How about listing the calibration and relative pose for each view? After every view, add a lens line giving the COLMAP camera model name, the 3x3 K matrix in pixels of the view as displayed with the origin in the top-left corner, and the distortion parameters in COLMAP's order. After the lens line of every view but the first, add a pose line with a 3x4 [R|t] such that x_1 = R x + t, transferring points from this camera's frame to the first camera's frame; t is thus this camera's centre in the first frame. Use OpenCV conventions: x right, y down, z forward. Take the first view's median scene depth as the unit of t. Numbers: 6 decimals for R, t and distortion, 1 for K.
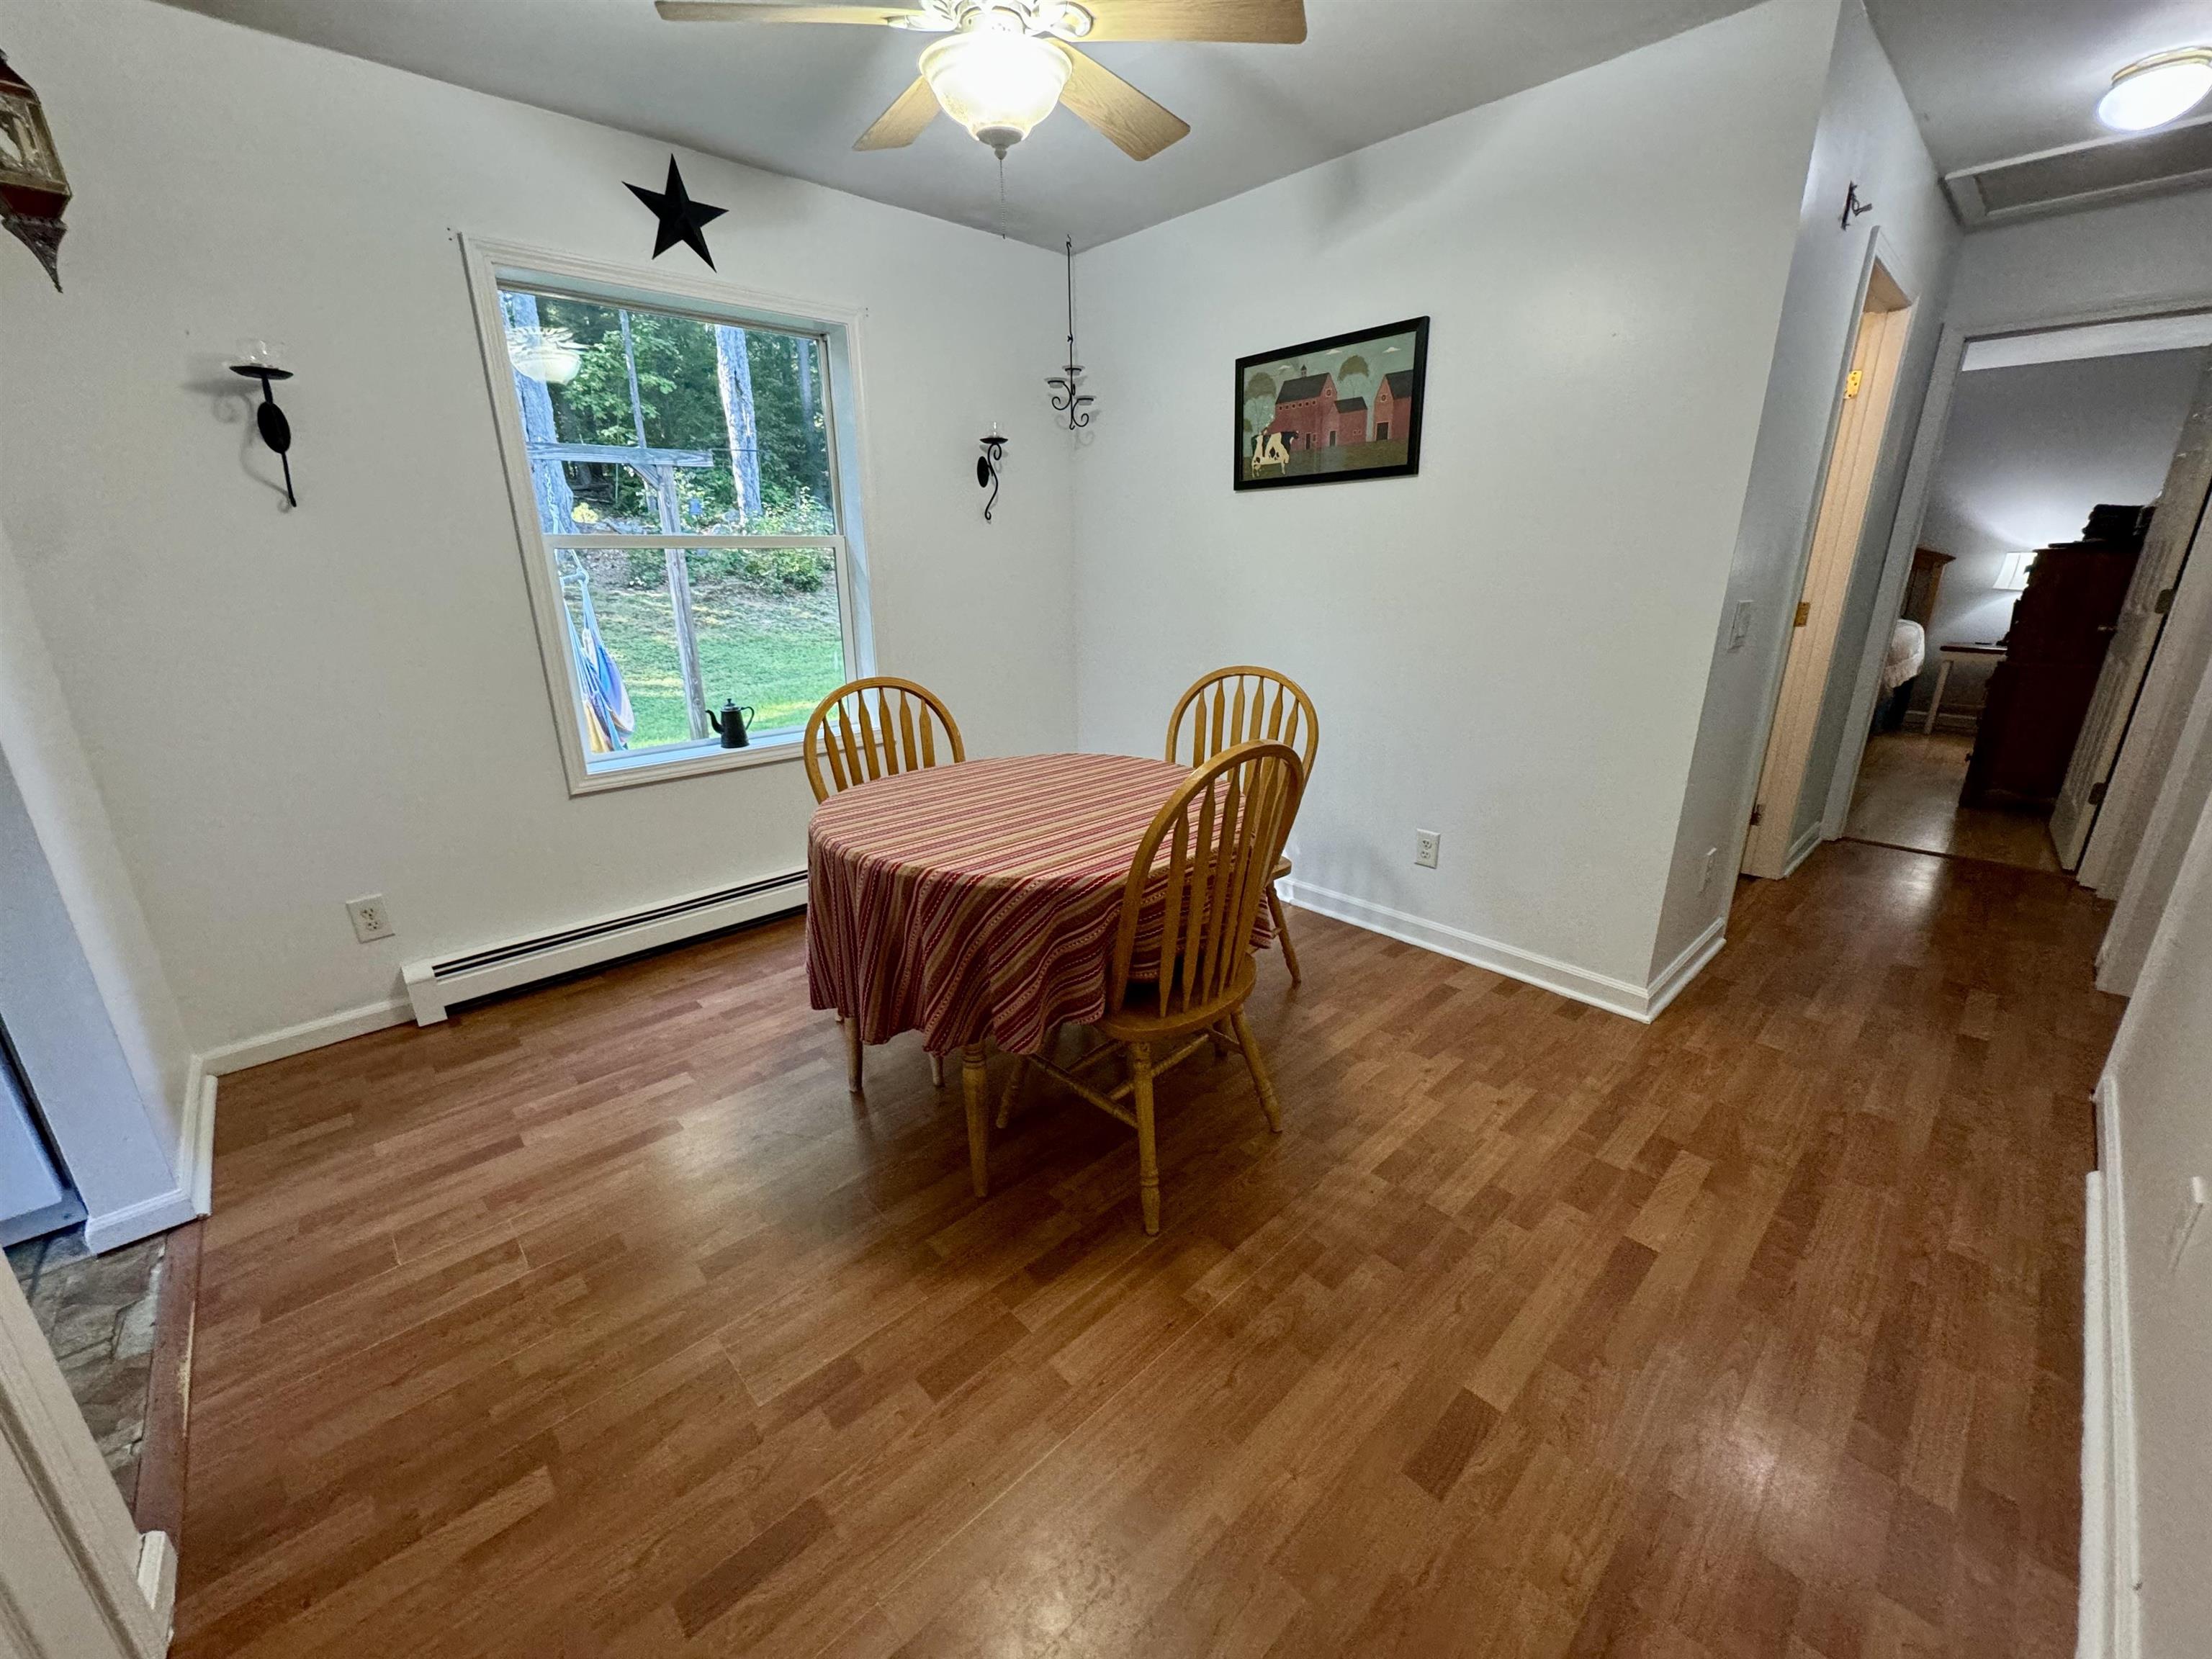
lens RADIAL K [[884.5, 0, 1106.0], [0, 884.5, 829.5], [0, 0, 1]] dist [-0.002936, -0.000036]
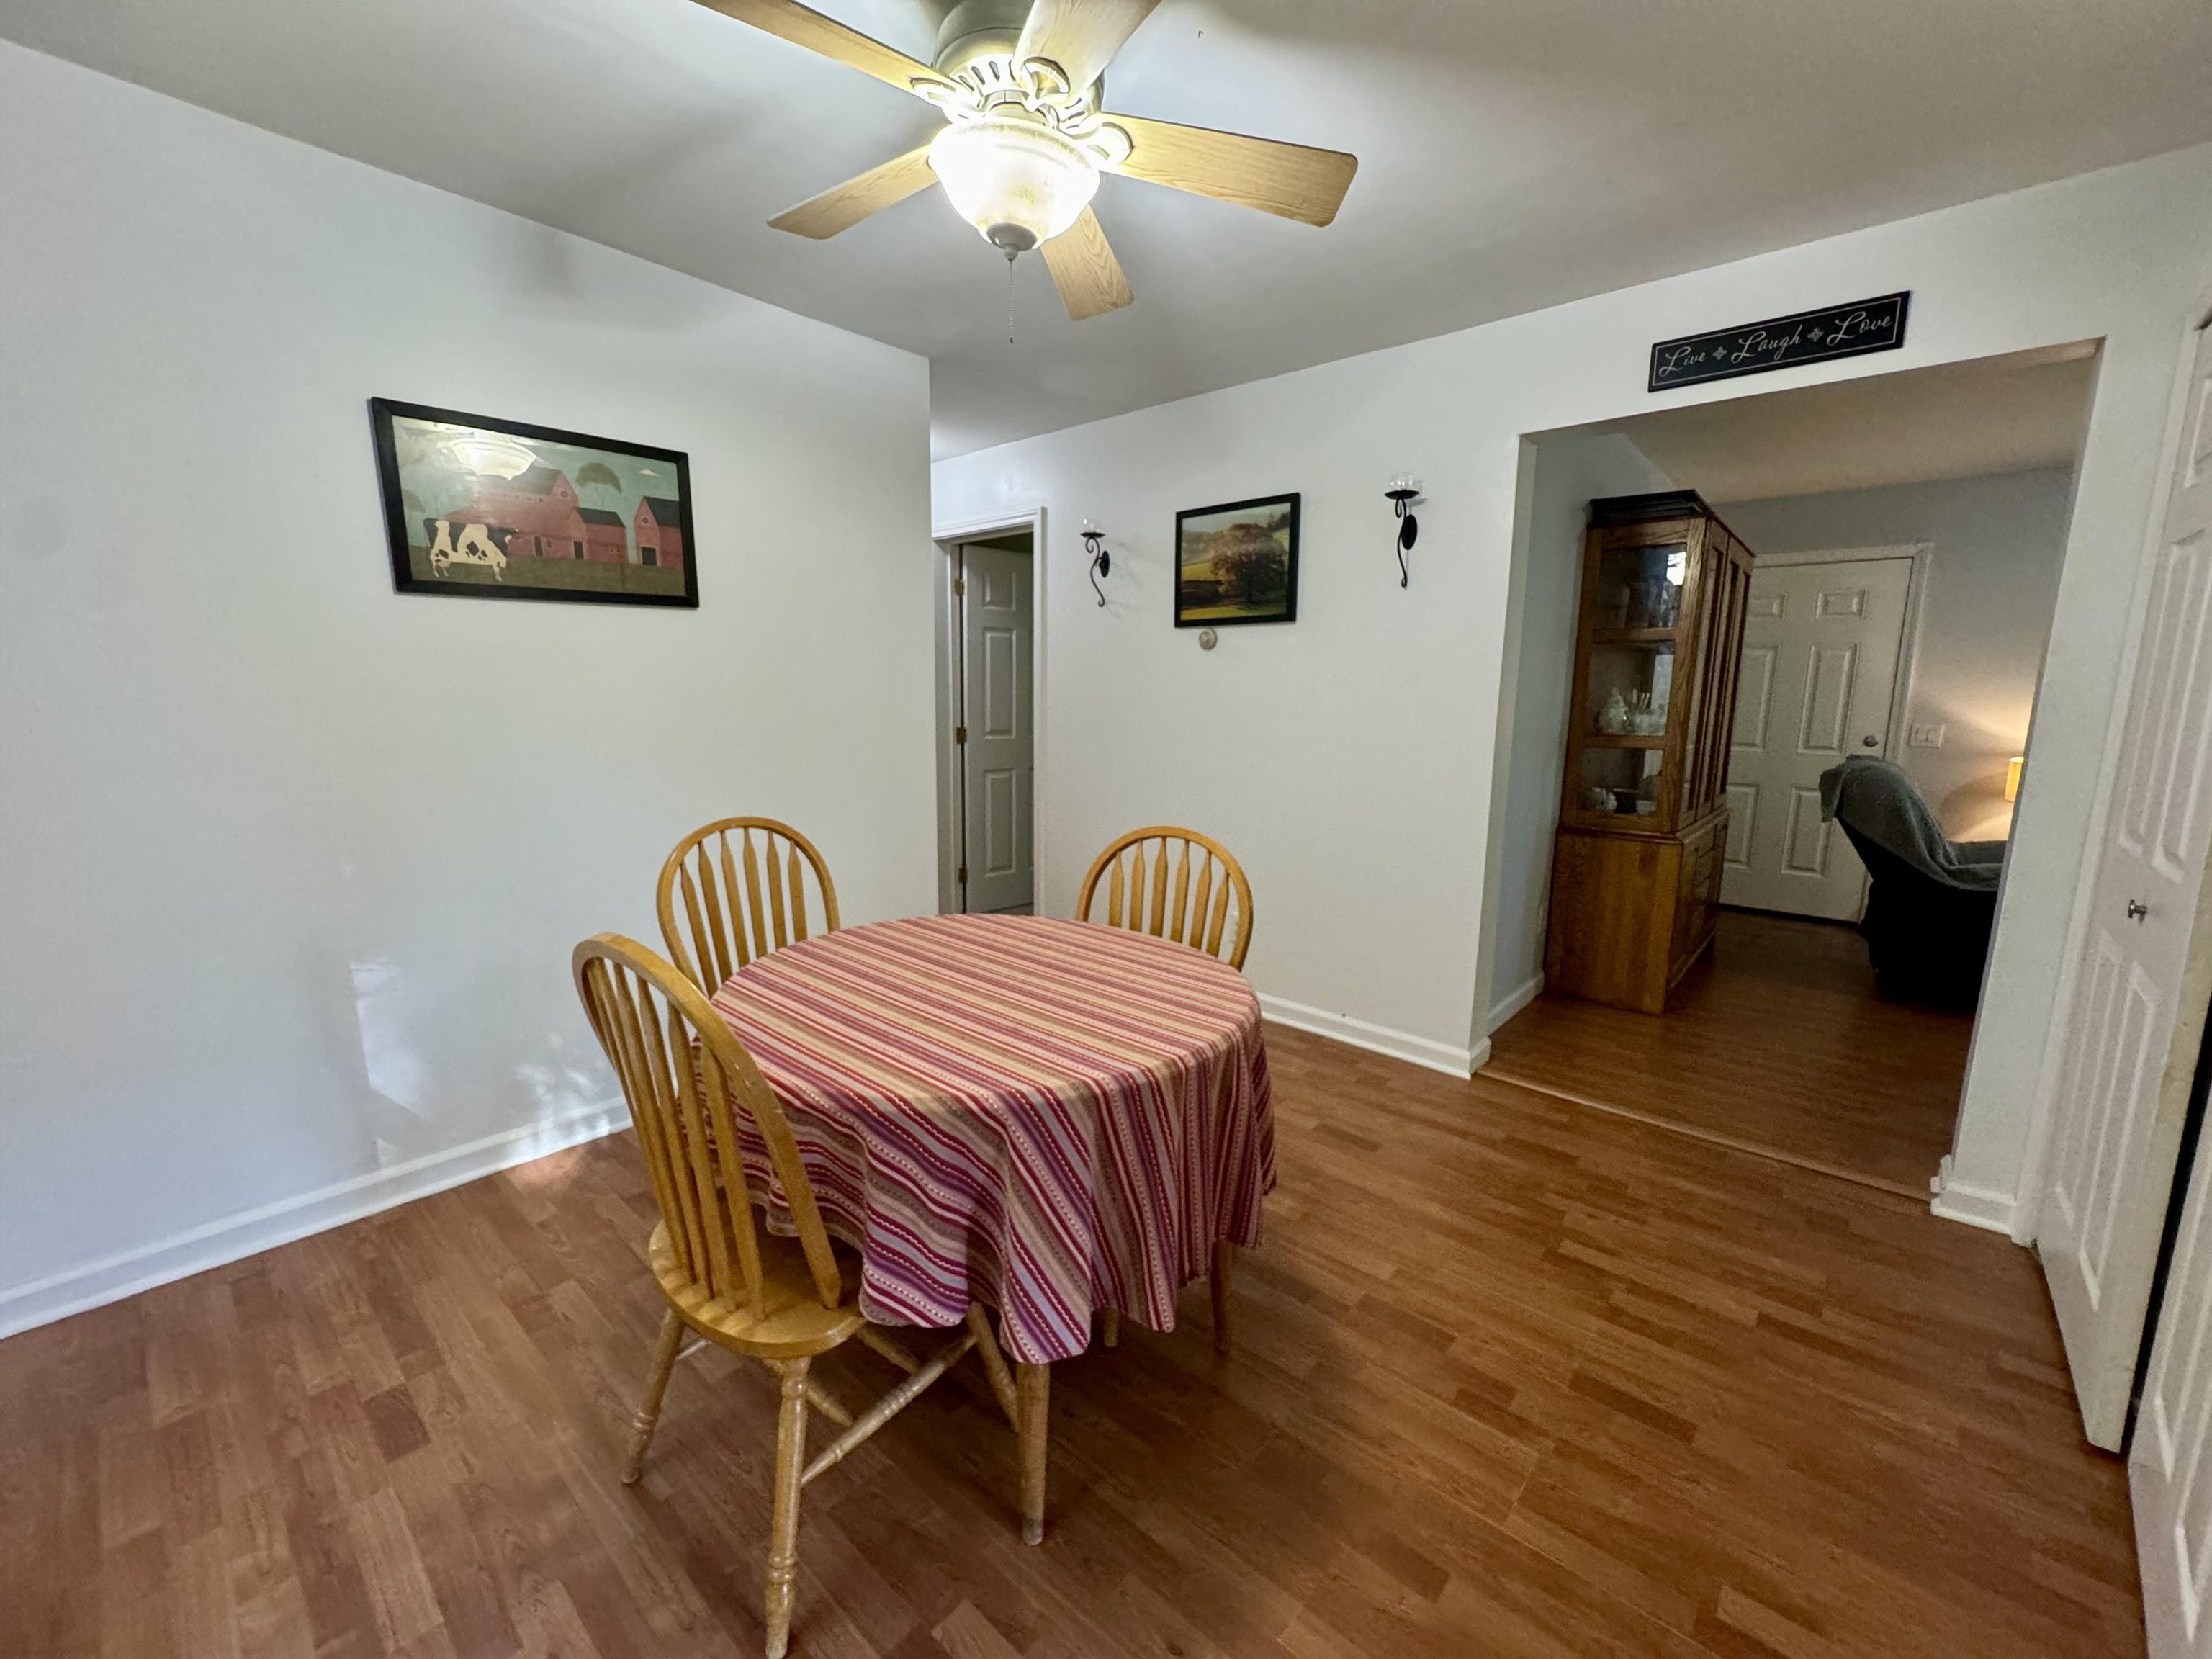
lens RADIAL K [[884.5, 0, 1106.0], [0, 884.5, 829.5], [0, 0, 1]] dist [-0.002936, -0.000036]
pose [[-0.092871, -0.150607, 0.984222, -0.679362], [0.292139, 0.940866, 0.171538, -0.210654], [-0.951856, 0.303460, -0.043381, 0.694841]]
